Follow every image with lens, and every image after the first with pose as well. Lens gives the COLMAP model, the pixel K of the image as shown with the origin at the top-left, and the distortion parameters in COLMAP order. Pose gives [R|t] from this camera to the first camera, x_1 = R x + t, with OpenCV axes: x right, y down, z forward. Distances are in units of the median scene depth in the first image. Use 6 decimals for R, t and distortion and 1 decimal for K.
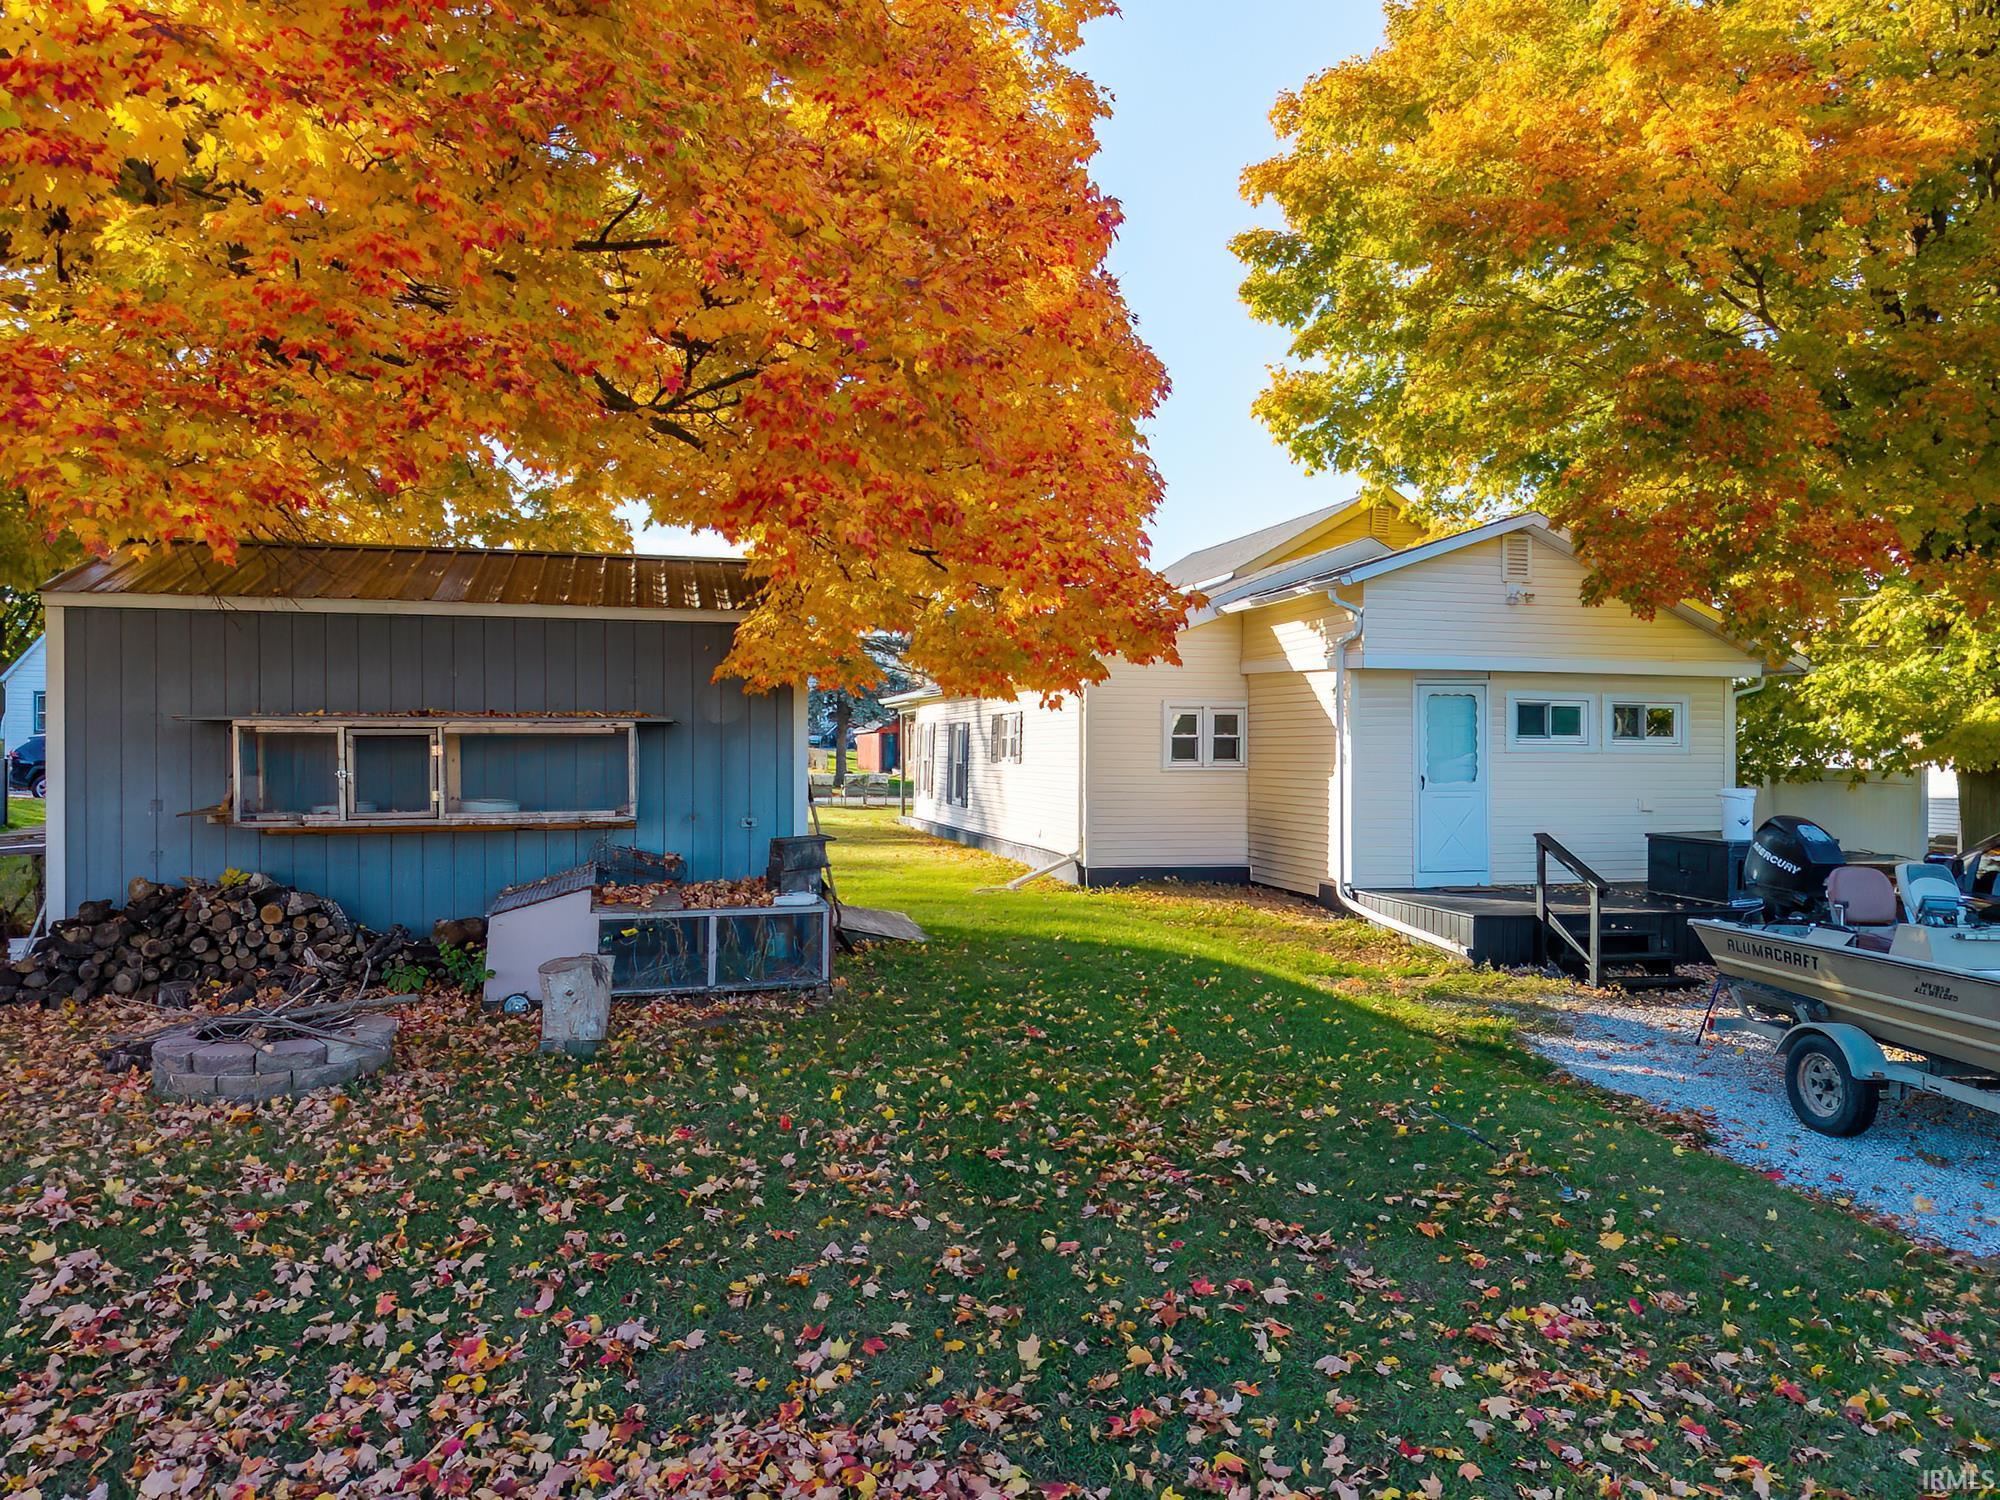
lens RADIAL K [[1398.5, 0, 931.3], [0, 1398.5, 752.1], [0, 0, 1]] dist [0.048862, -0.181736]
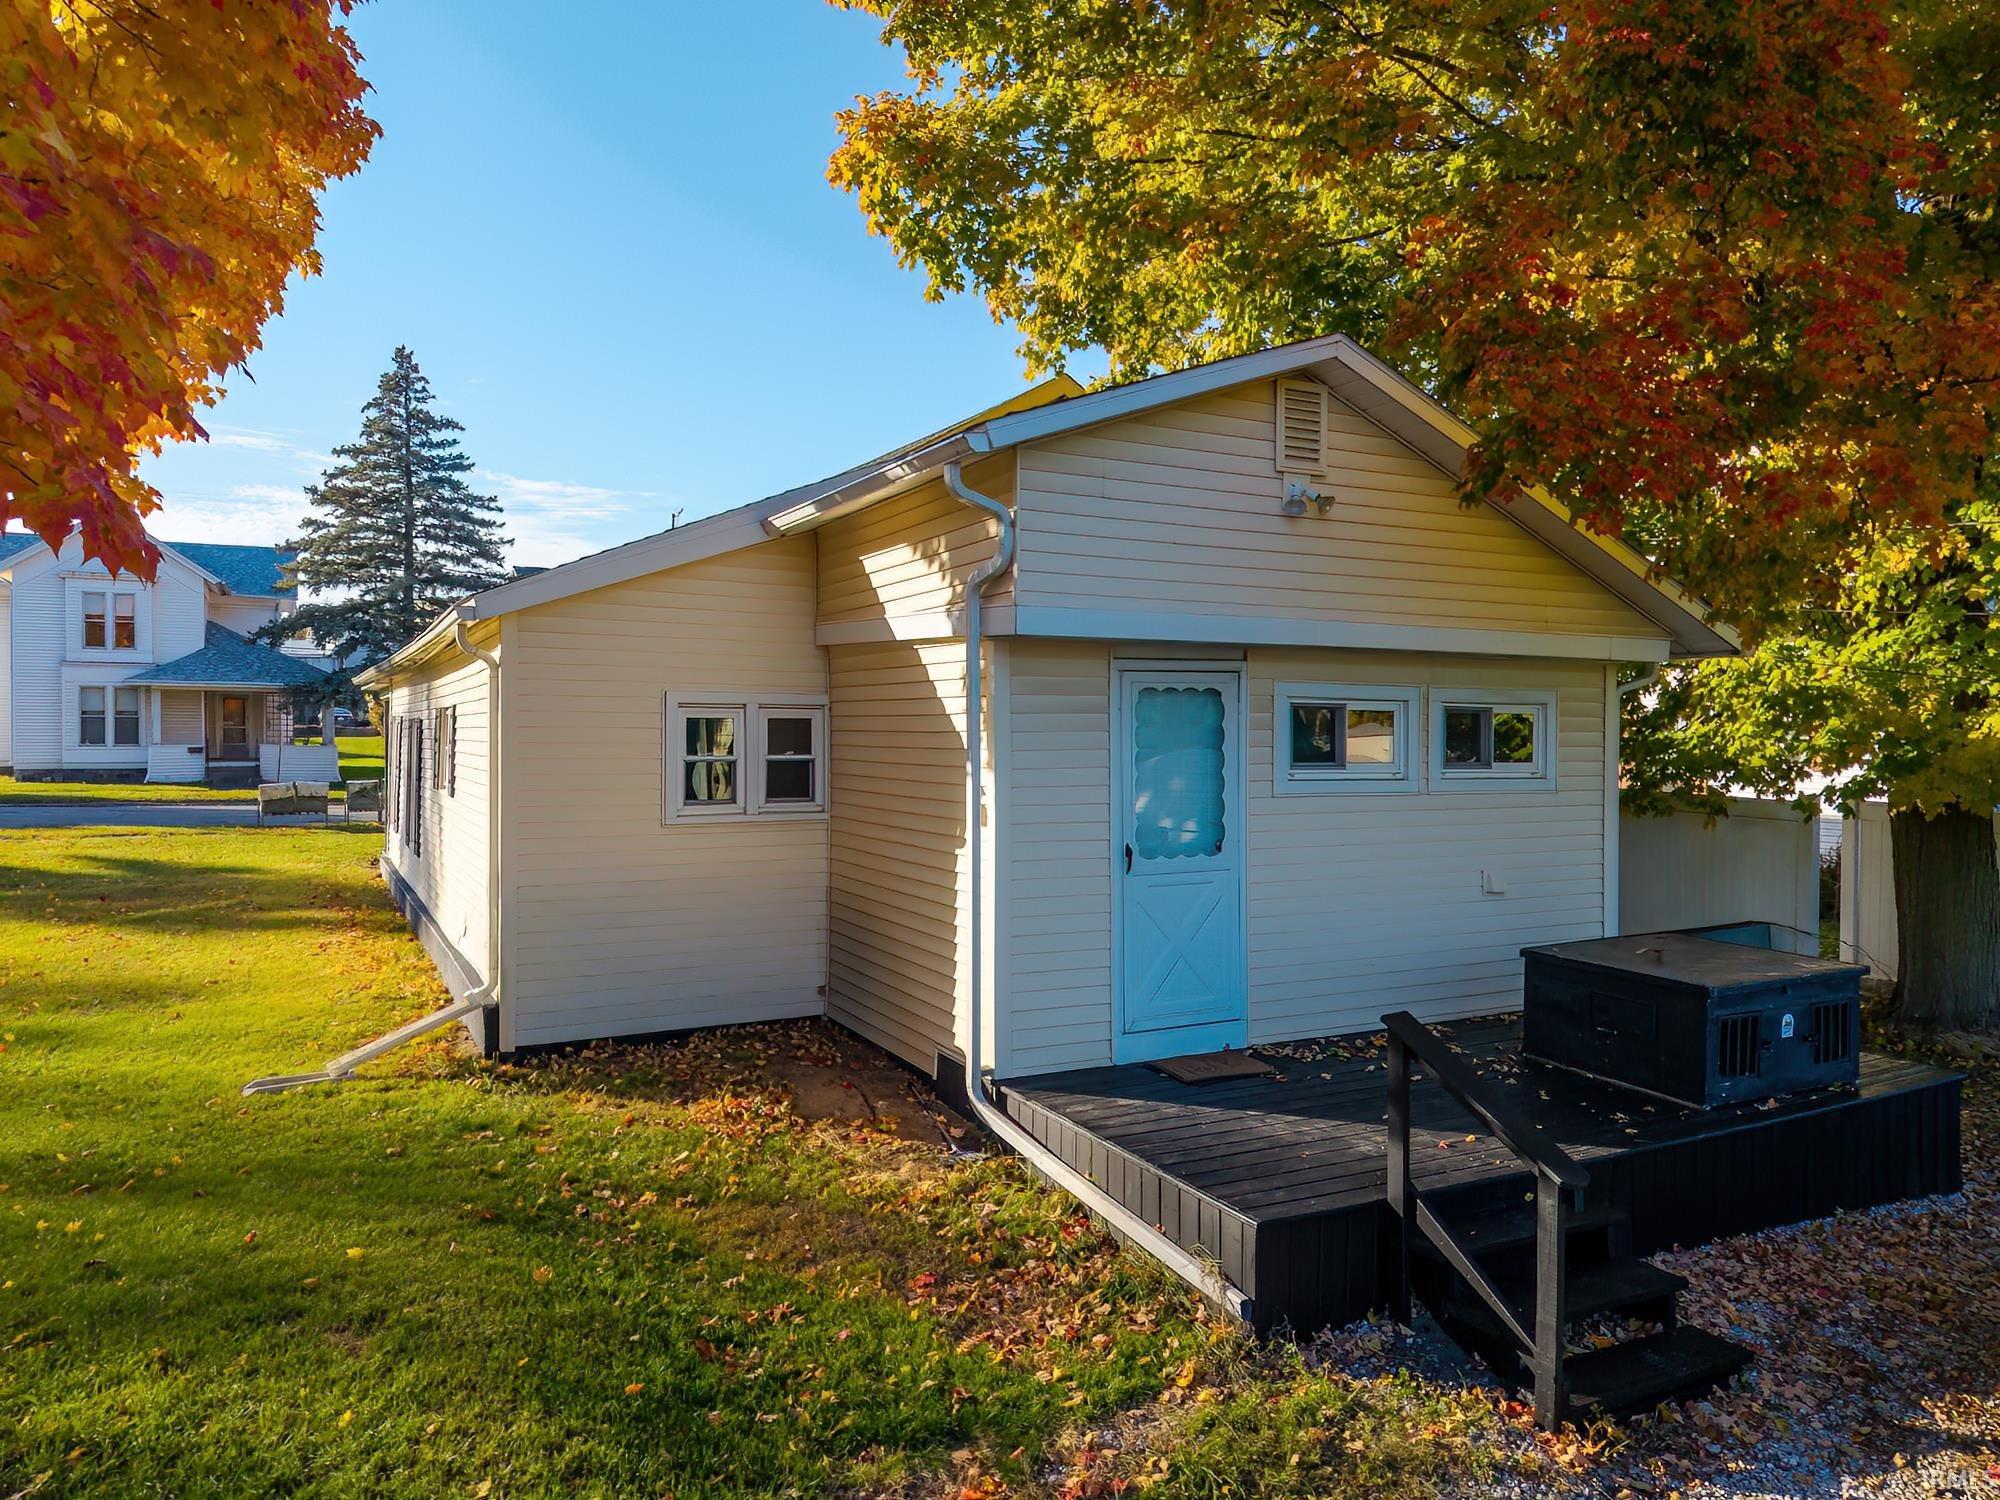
lens RADIAL K [[1367.0, 0, 1000.0], [0, 1367.0, 750.0], [0, 0, 1]] dist [0.041450, -0.034769]
pose [[0.964649, -0.003246, 0.263519, 0.165291], [-0.000696, 0.999889, 0.014865, -0.025000], [-0.263538, -0.014523, 0.964540, 0.506453]]
